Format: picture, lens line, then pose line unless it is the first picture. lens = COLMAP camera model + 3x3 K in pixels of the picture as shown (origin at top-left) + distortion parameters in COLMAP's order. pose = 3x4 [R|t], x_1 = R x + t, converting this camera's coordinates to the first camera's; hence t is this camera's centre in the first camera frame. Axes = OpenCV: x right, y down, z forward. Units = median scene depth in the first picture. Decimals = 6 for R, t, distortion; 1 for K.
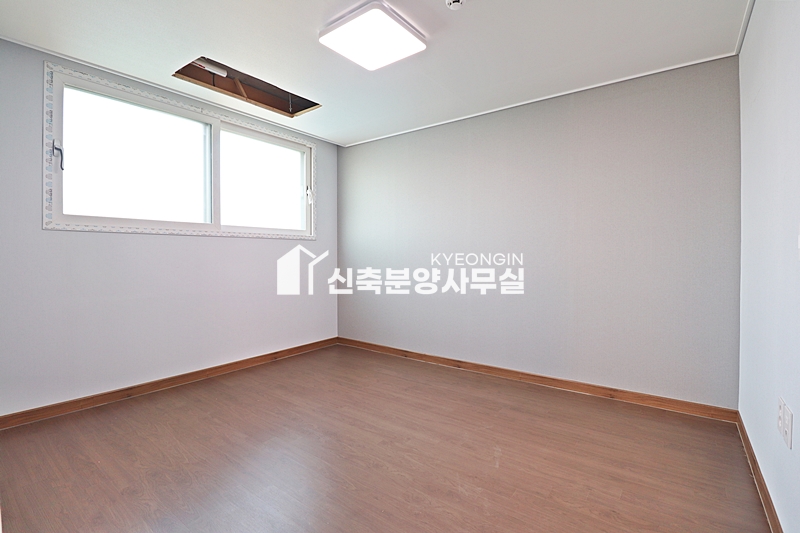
lens RADIAL K [[370.6, 0, 402.6], [0, 370.6, 259.6], [0, 0, 1]] dist [-0.009745, -0.007438]
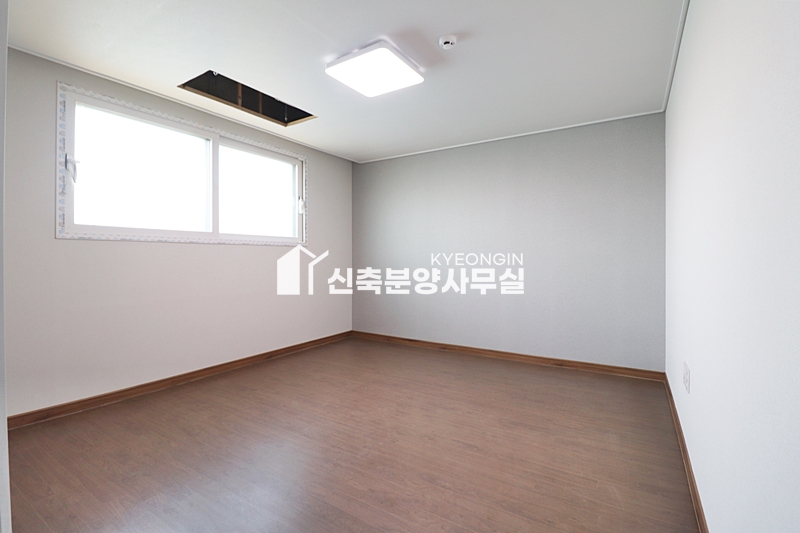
lens RADIAL K [[370.6, 0, 398.8], [0, 370.6, 267.9], [0, 0, 1]] dist [-0.009745, -0.007438]
pose [[0.995376, -0.007279, 0.095775, -0.090693], [0.006542, 0.999947, 0.008012, 0.001739], [-0.095828, -0.007348, 0.995371, -0.123395]]
